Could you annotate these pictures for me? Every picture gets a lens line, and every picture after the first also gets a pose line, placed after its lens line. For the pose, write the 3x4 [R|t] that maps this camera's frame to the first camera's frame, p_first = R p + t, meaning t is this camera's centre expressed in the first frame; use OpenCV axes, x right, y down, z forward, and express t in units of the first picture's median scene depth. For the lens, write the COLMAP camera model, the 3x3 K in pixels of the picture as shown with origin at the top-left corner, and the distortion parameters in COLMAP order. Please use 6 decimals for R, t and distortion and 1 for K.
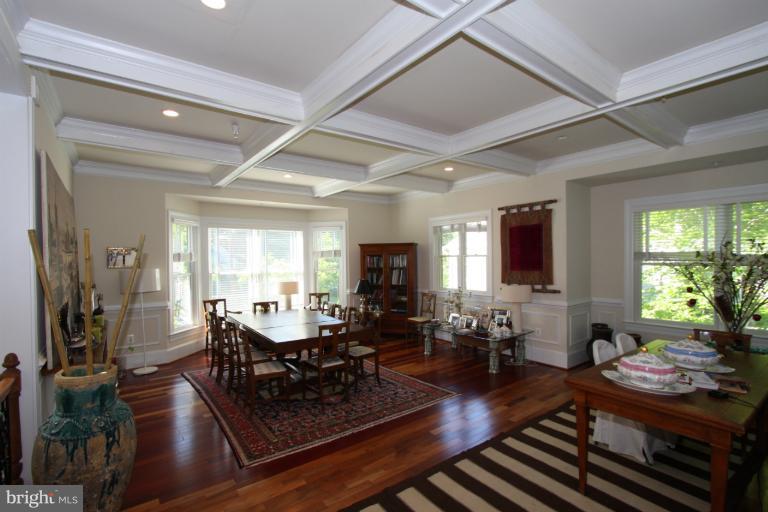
lens RADIAL K [[353.4, 0, 381.2], [0, 353.4, 259.2], [0, 0, 1]] dist [-0.017710, 0.000687]
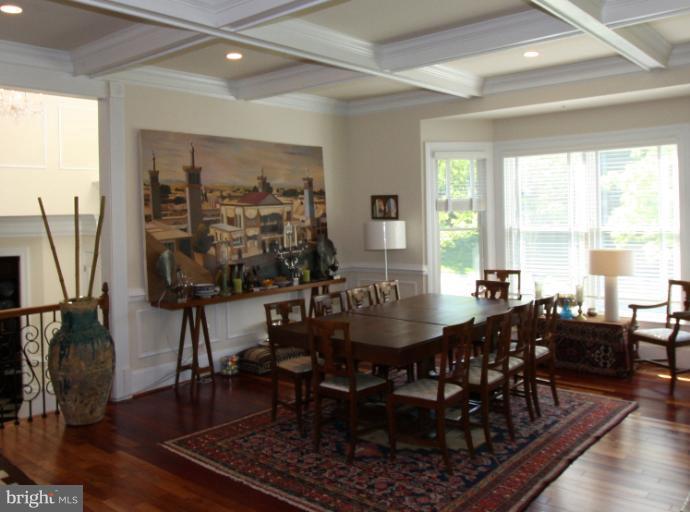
lens RADIAL K [[605.3, 0, 347.0], [0, 605.3, 206.9], [0, 0, 1]] dist [-0.014638, -0.006096]
pose [[0.227694, -0.002317, -0.973730, 0.663740], [0.018972, 0.999818, 0.002057, -0.009842], [0.973548, -0.018942, 0.227696, 0.595053]]
